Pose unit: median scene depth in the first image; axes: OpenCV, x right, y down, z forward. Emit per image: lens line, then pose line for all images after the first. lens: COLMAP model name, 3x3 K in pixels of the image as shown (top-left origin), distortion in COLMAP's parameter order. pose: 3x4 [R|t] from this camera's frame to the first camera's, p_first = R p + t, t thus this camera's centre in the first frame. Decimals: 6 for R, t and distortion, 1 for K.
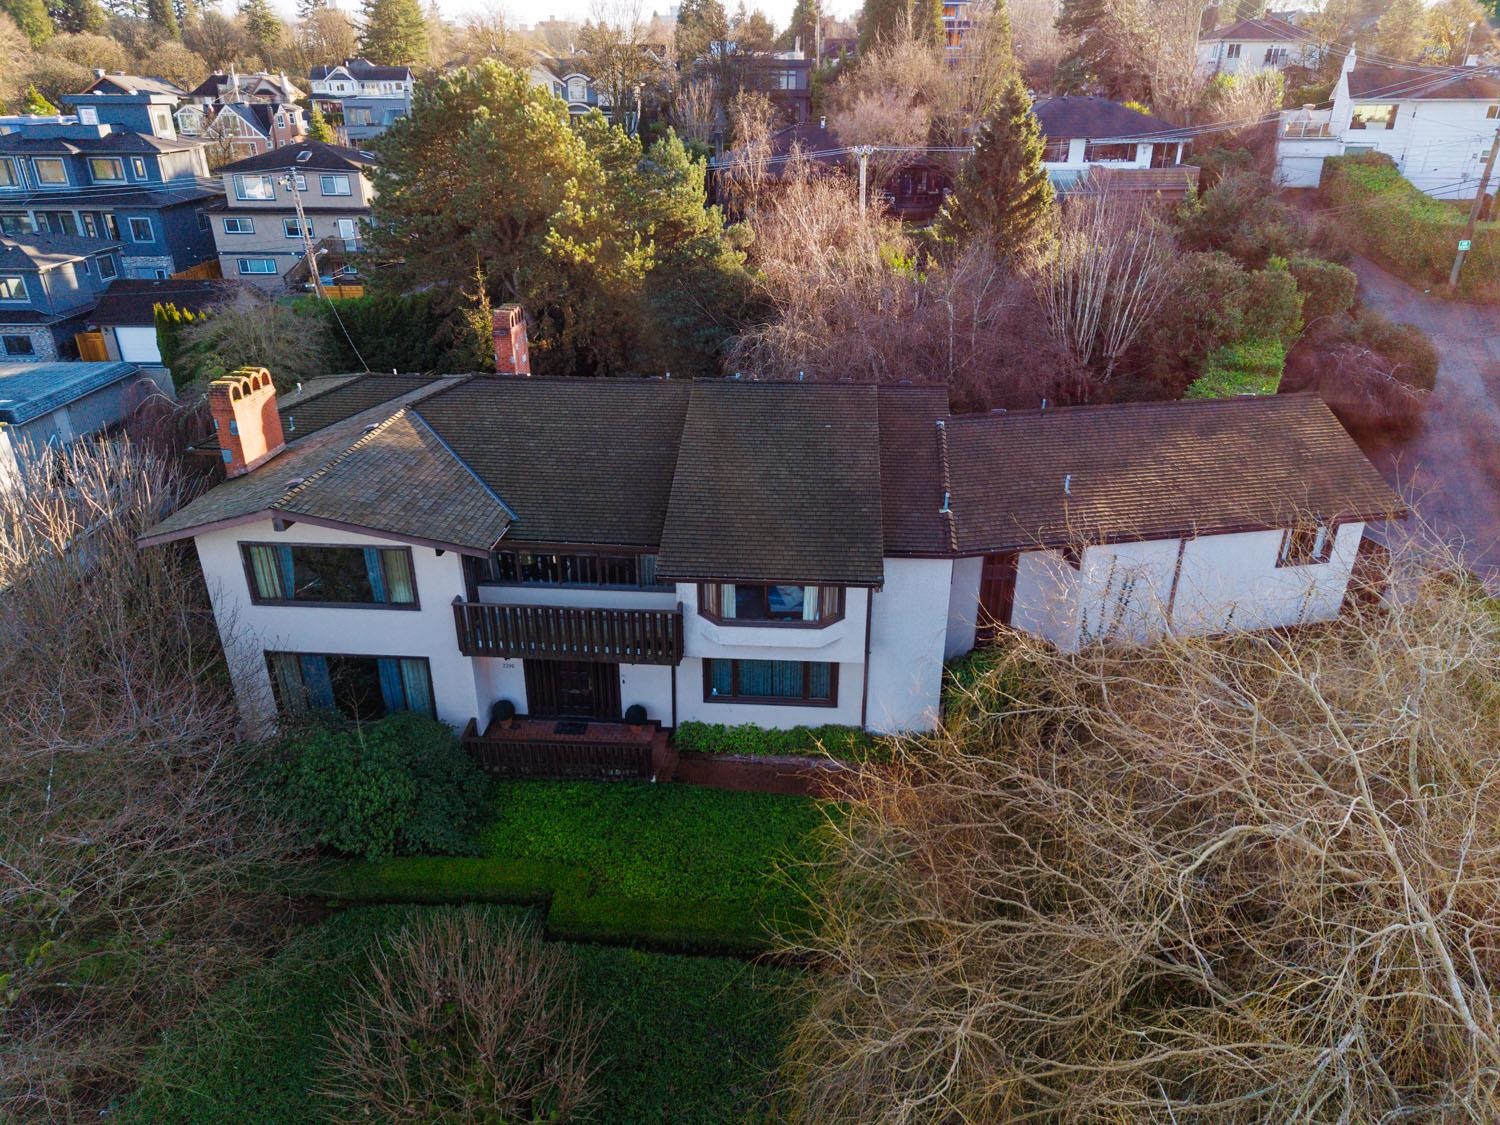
lens RADIAL K [[1012.0, 0, 750.0], [0, 1012.0, 562.5], [0, 0, 1]] dist [0.034063, -0.024626]
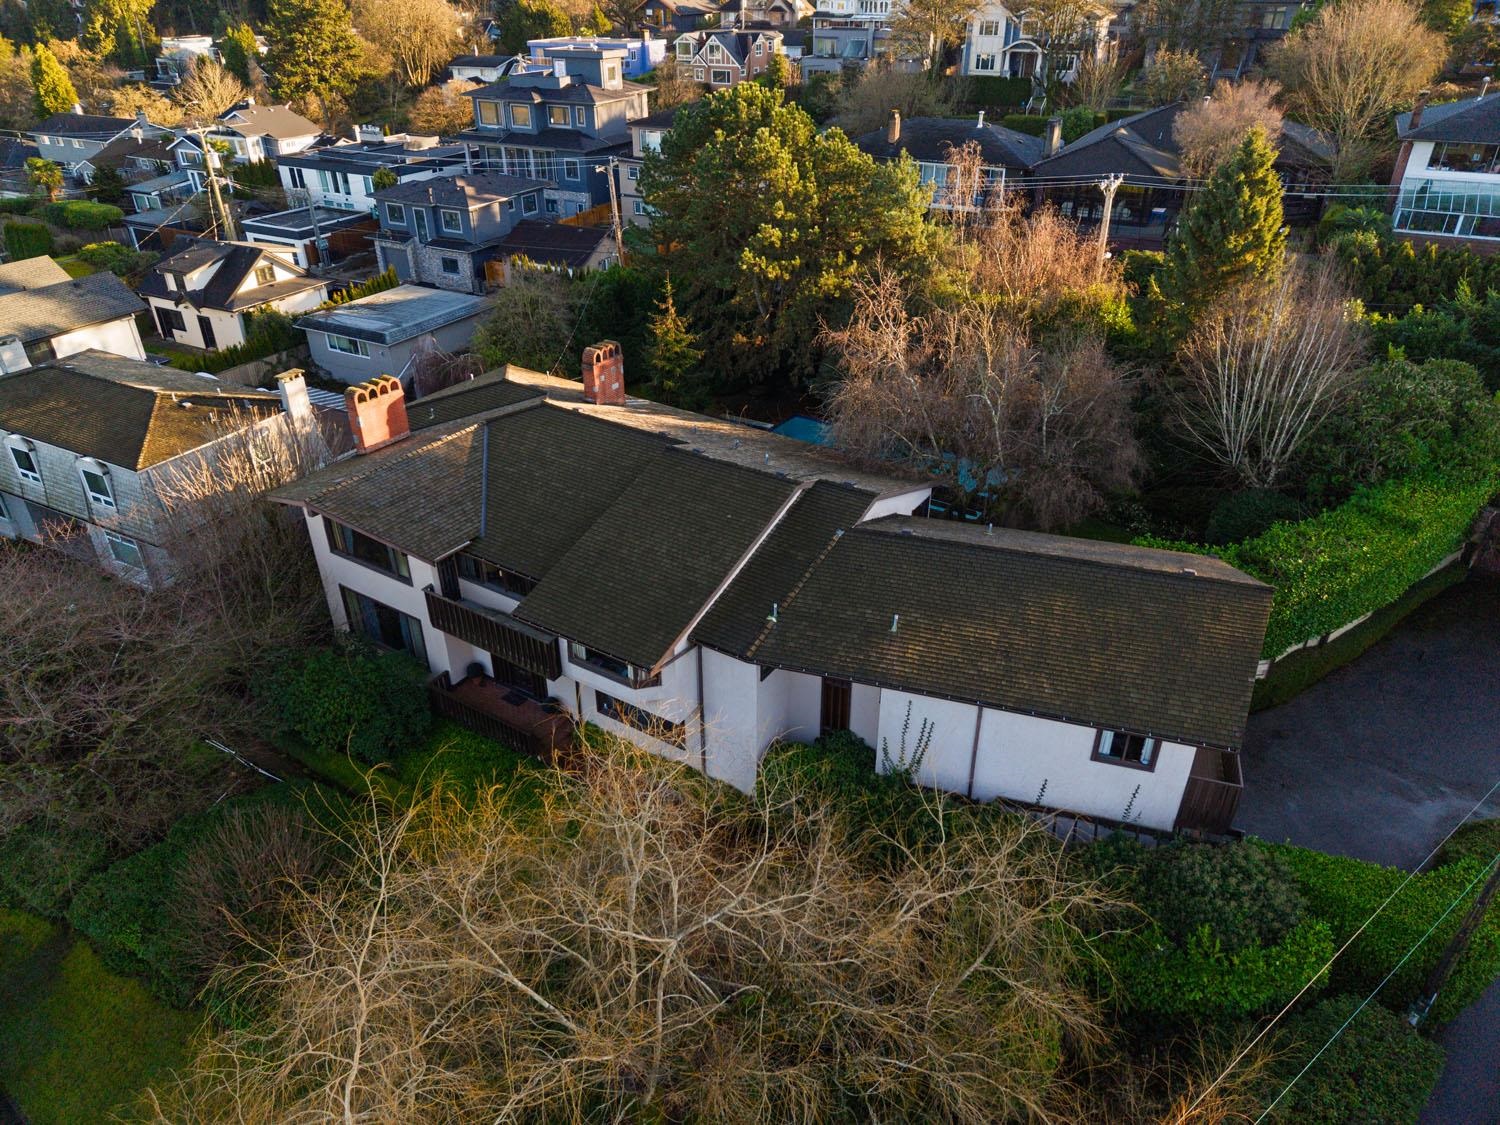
lens RADIAL K [[1012.0, 0, 750.0], [0, 1012.0, 562.5], [0, 0, 1]] dist [0.034063, -0.024626]
pose [[0.874241, 0.247217, -0.417835, 0.468063], [-0.205746, 0.968195, 0.142360, -0.200725], [0.439740, -0.038489, 0.897300, -0.015924]]
